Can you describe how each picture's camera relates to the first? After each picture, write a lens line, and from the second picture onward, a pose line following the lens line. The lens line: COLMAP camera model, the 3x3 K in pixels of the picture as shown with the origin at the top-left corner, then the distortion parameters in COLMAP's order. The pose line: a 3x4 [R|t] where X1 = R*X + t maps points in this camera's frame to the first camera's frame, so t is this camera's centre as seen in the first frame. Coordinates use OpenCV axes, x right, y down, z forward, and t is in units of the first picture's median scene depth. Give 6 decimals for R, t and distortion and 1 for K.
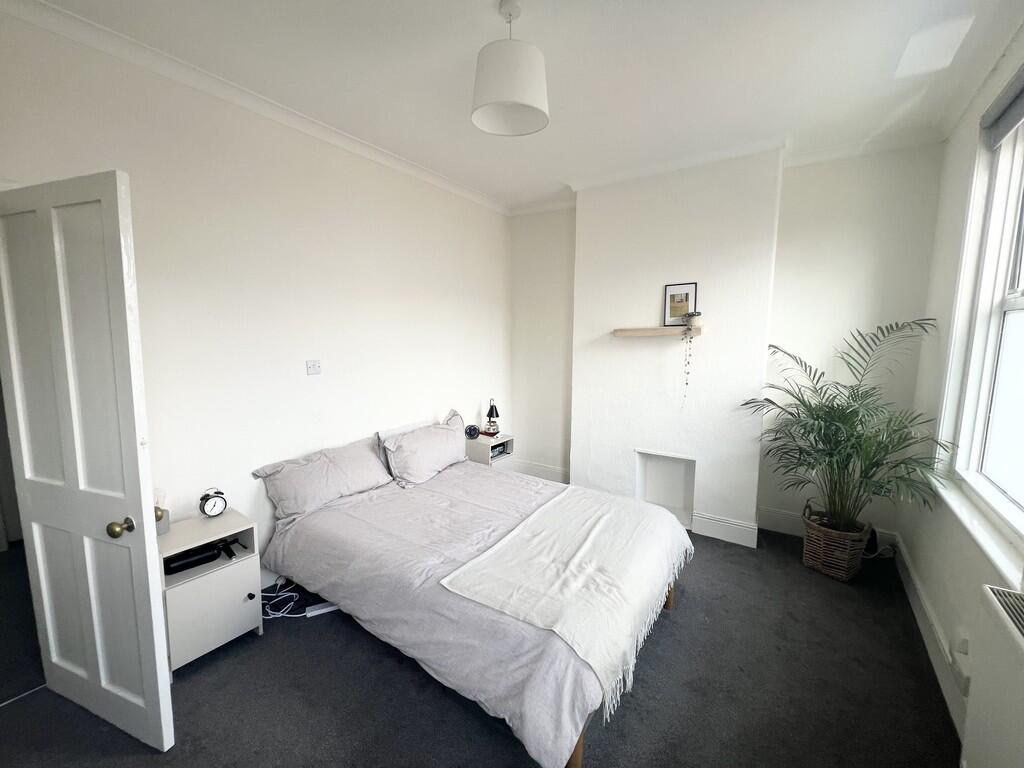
lens RADIAL K [[413.1, 0, 510.8], [0, 413.1, 381.5], [0, 0, 1]] dist [0.000569, -0.000111]
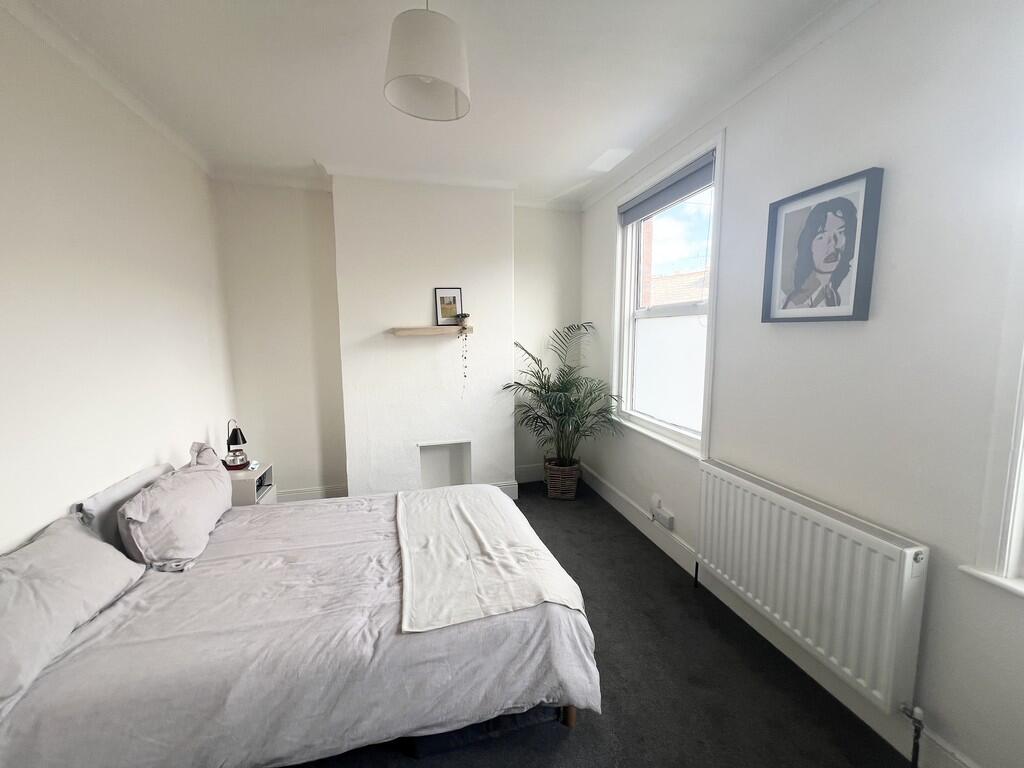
lens RADIAL K [[410.5, 0, 512.4], [0, 410.5, 383.1], [0, 0, 1]] dist [-0.003568, -0.000204]
pose [[0.647119, -0.095050, 0.756440, -0.380035], [0.093173, 0.994620, 0.045271, -0.015965], [-0.756674, 0.041184, 0.652494, 0.175088]]
